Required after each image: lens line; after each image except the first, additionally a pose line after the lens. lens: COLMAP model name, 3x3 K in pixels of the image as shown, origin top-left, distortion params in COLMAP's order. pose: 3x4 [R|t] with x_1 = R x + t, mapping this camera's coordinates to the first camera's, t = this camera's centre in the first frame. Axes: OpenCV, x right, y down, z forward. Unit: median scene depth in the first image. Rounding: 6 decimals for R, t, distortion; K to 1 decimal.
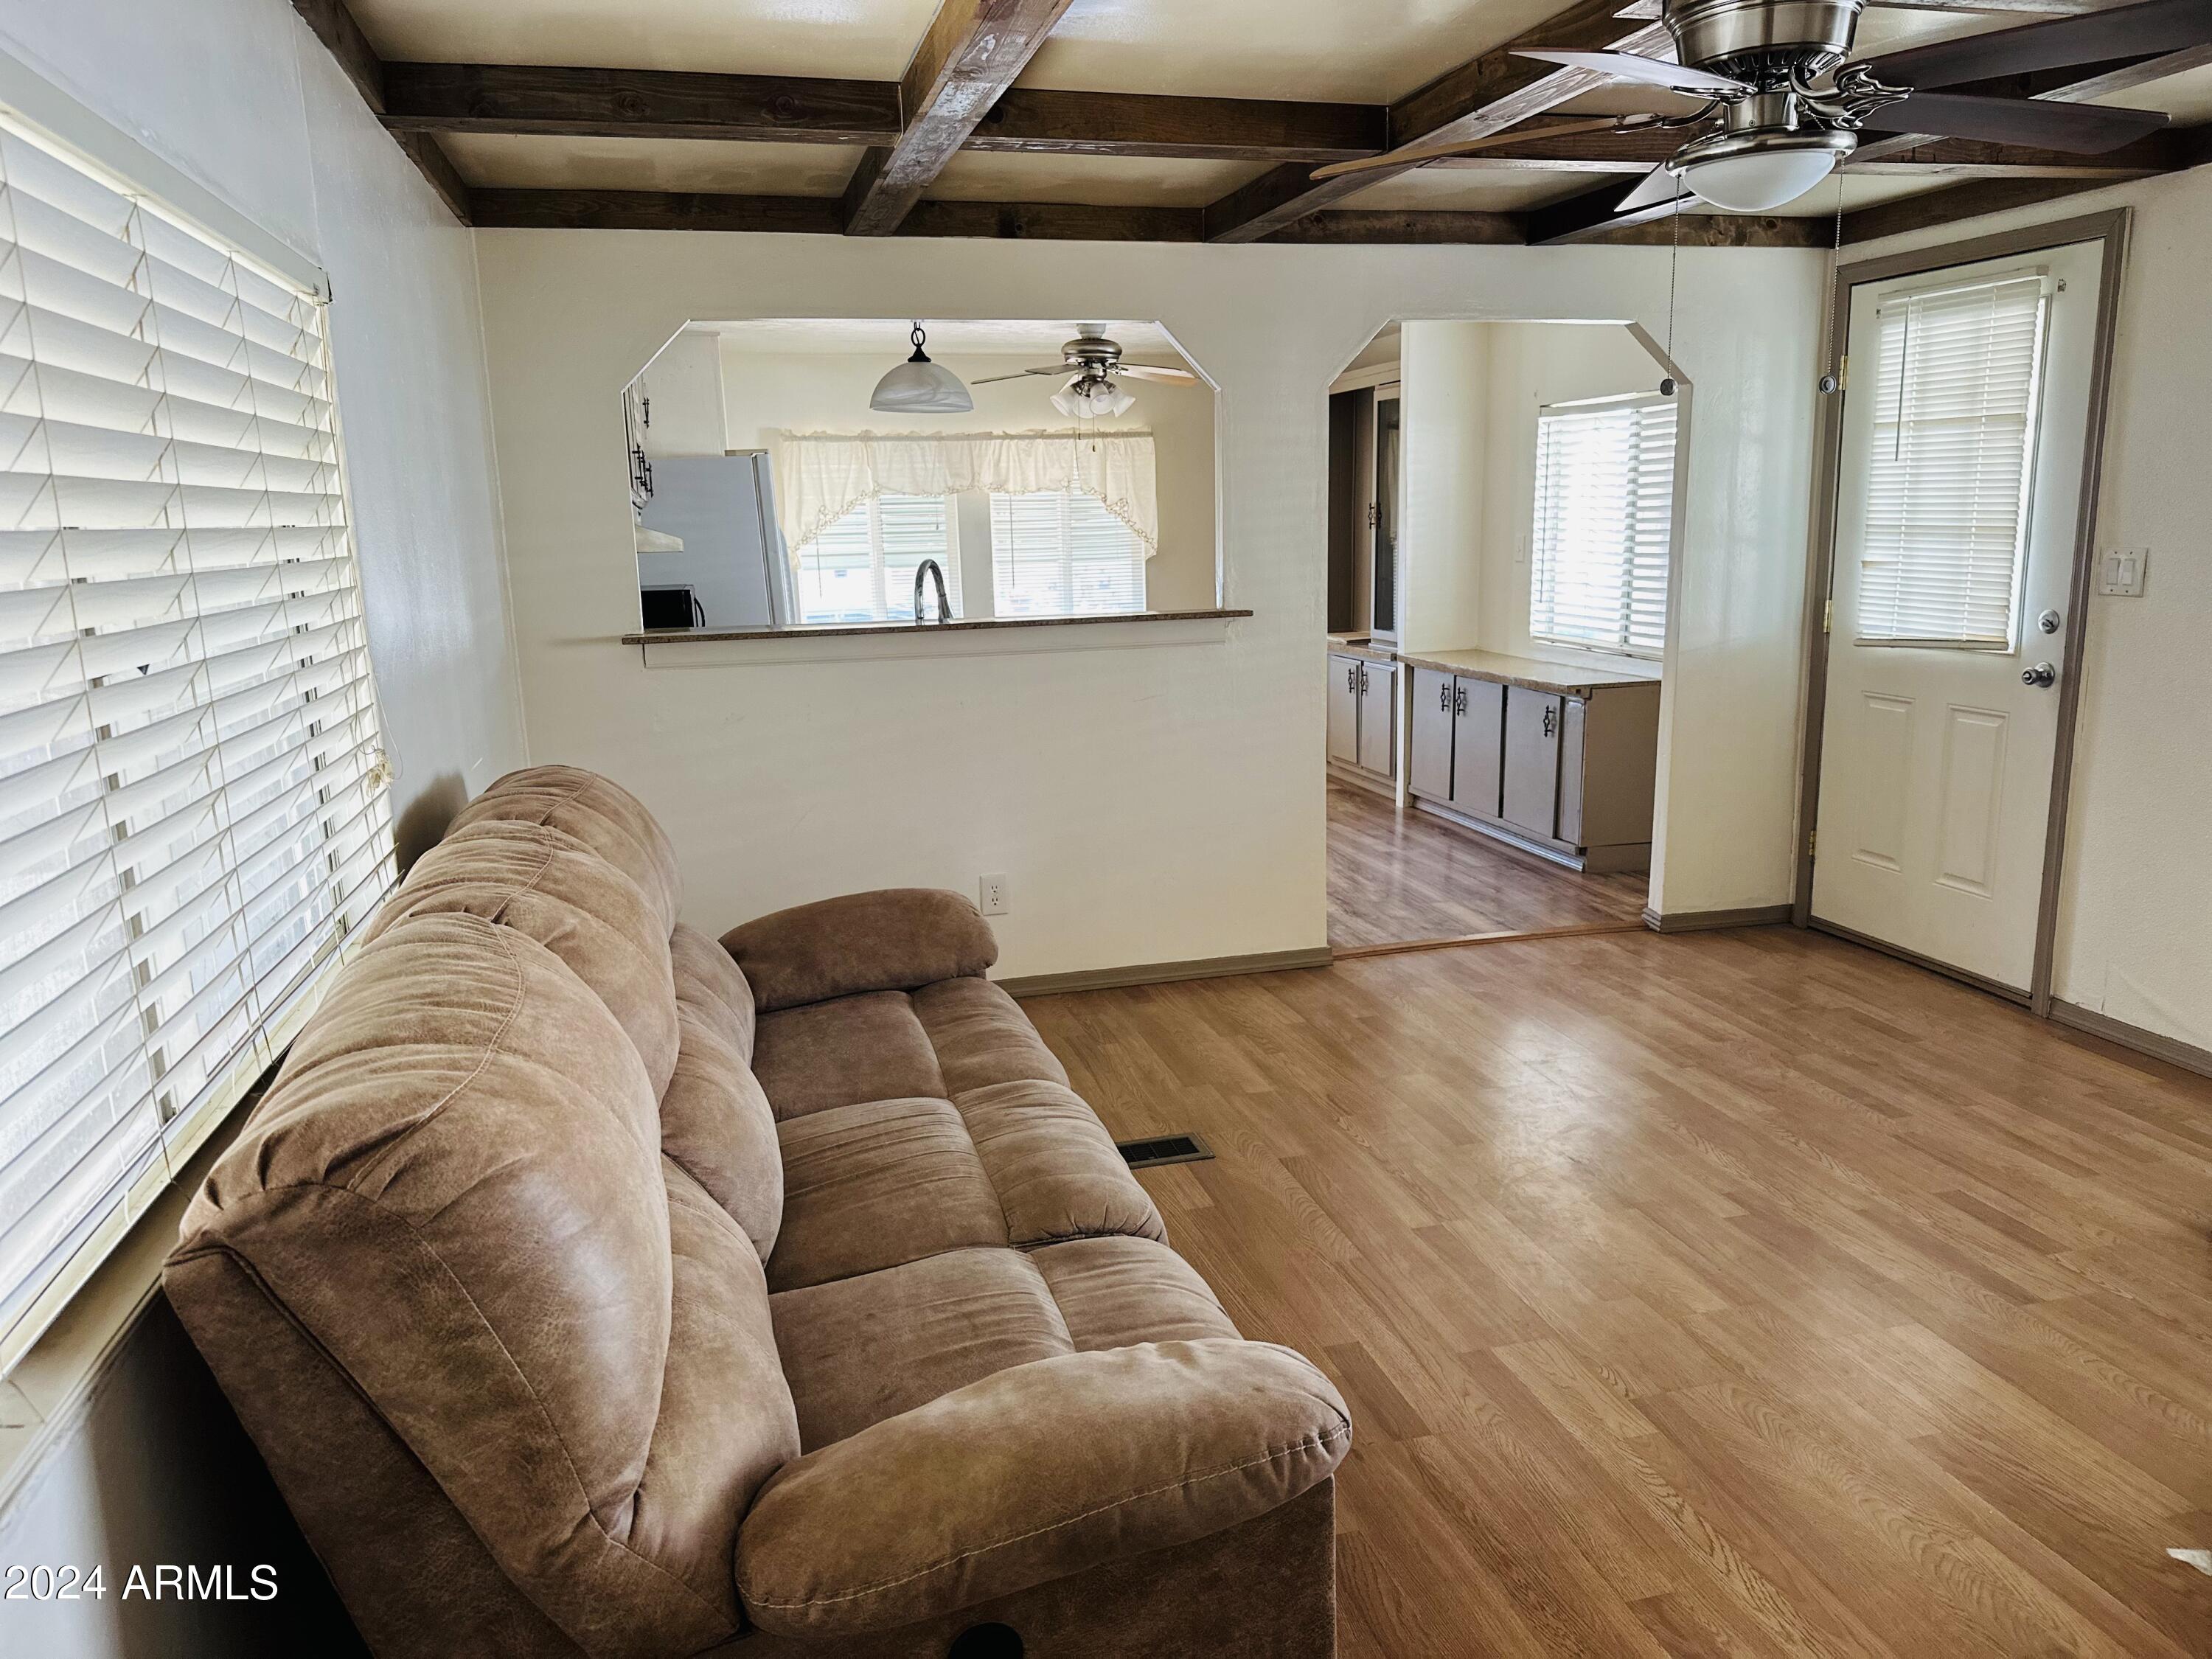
lens RADIAL K [[1548.0, 0, 1108.9], [0, 1548.0, 833.6], [0, 0, 1]] dist [0.000299, -0.003756]
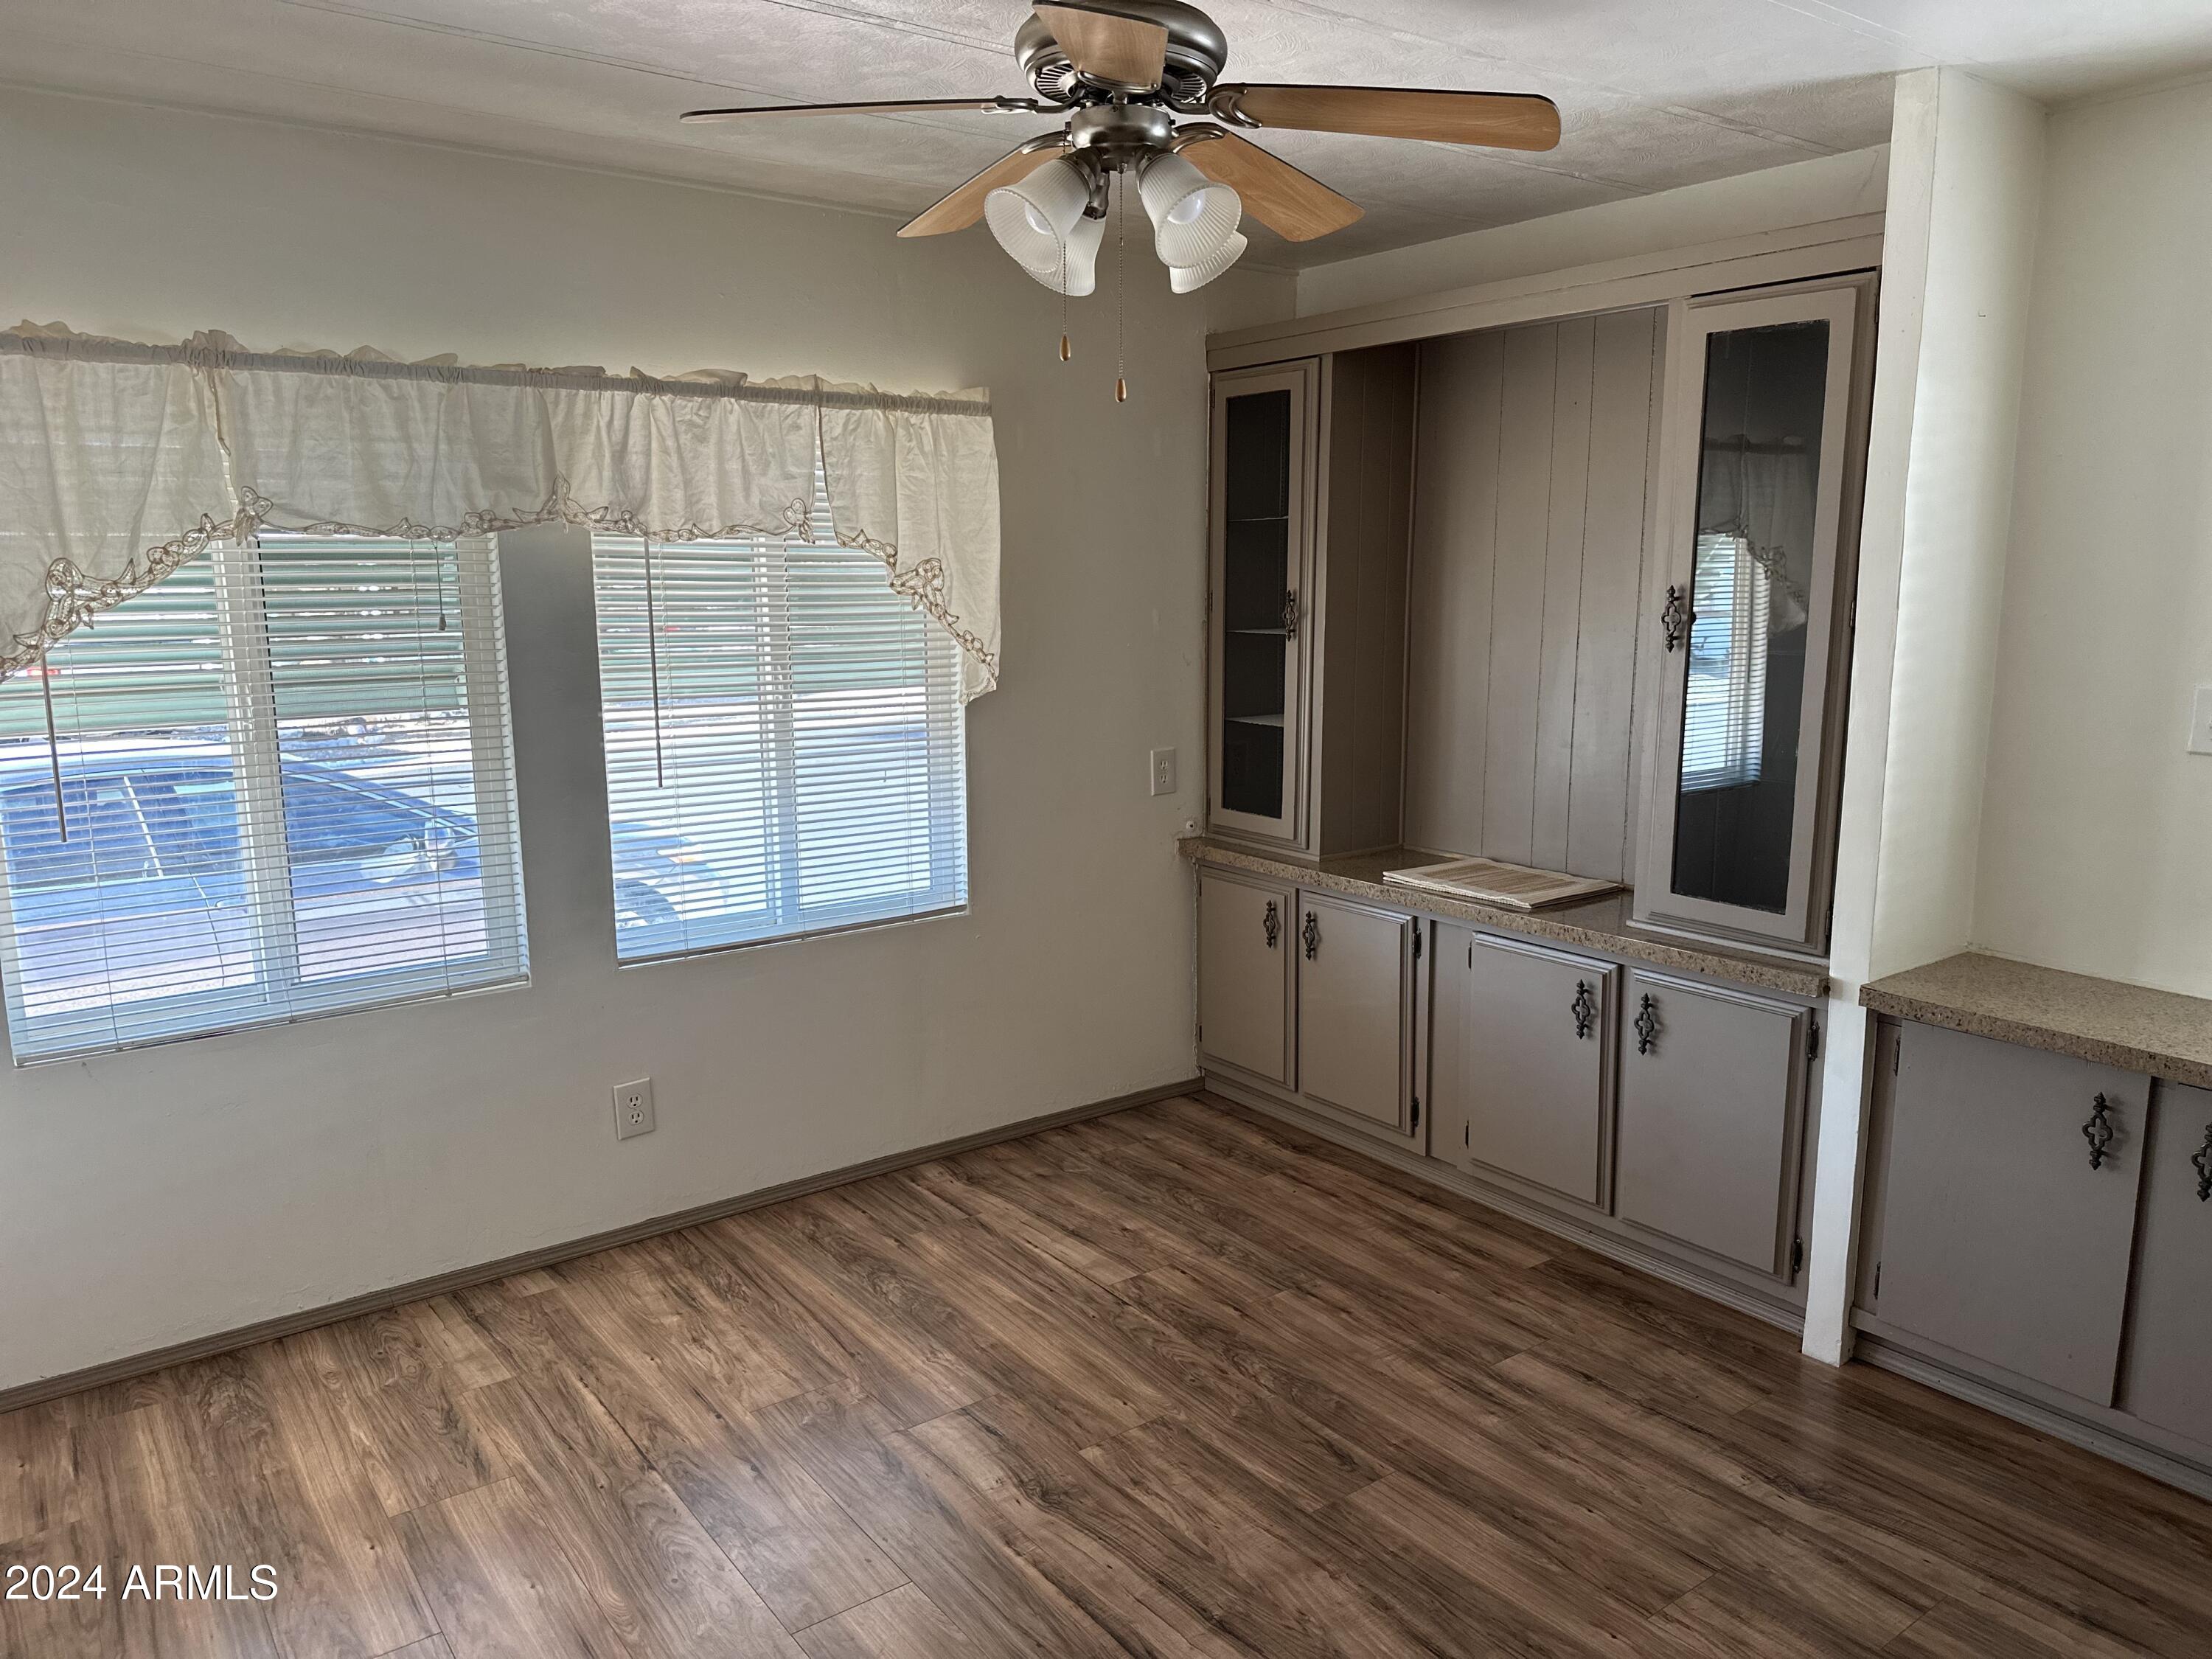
lens RADIAL K [[1548.0, 0, 1110.3], [0, 1548.0, 820.2], [0, 0, 1]] dist [0.000299, -0.003756]
pose [[0.922530, -0.037321, 0.384116, -0.108952], [0.057448, 0.997504, -0.041054, -0.130736], [-0.381625, 0.059940, 0.922372, 0.621005]]
